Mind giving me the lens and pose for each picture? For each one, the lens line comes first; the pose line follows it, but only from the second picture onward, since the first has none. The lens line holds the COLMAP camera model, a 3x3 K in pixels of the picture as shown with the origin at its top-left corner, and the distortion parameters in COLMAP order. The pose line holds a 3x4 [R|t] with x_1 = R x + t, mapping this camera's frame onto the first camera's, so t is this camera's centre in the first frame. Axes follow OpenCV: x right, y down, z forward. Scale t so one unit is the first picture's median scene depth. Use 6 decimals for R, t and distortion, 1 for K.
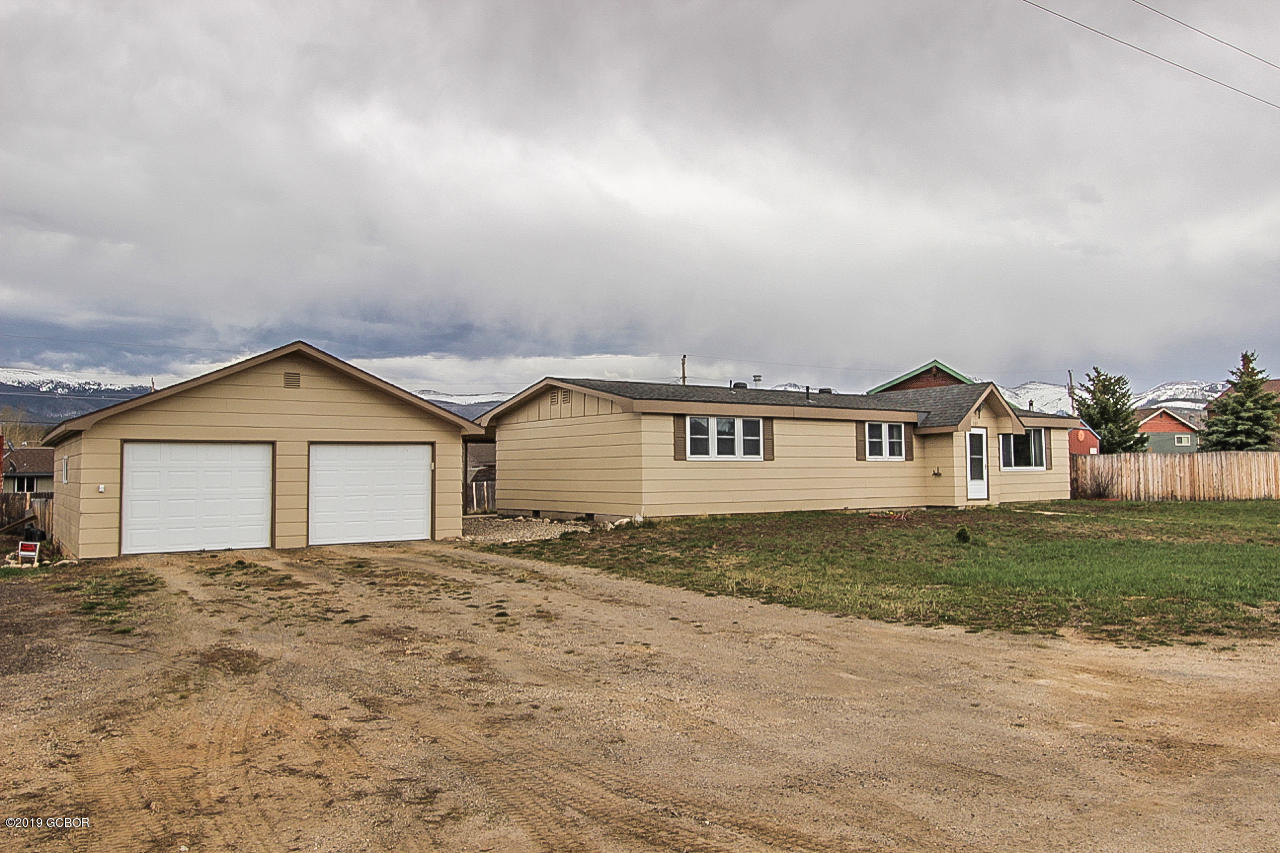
lens RADIAL K [[965.7, 0, 640.0], [0, 965.7, 426.5], [0, 0, 1]] dist [-0.016162, 0.036673]
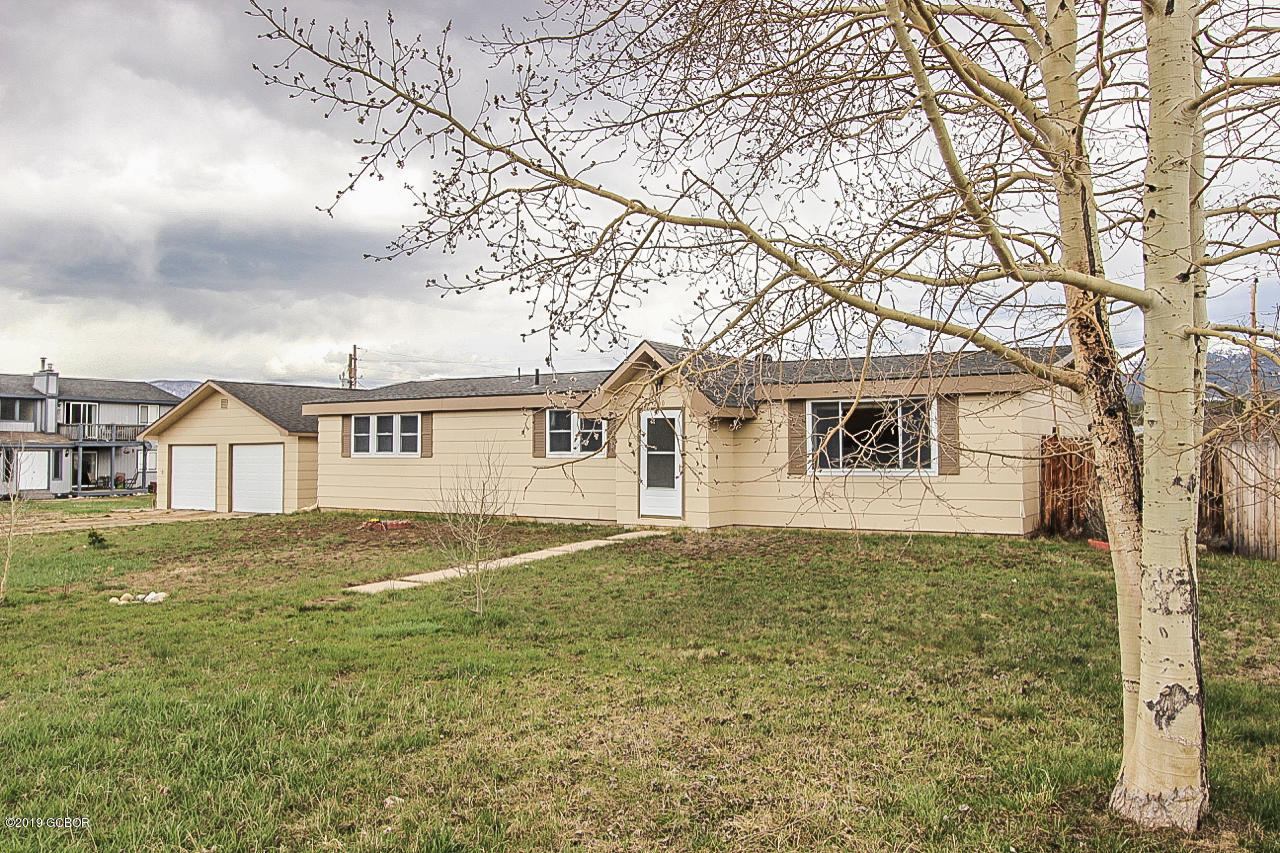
lens RADIAL K [[965.7, 0, 640.0], [0, 965.7, 426.5], [0, 0, 1]] dist [-0.016162, 0.036673]
pose [[0.409420, -0.027390, -0.911935, 1.076065], [0.032504, 0.999353, -0.015423, 0.026170], [0.911767, -0.023327, 0.410045, 0.803980]]
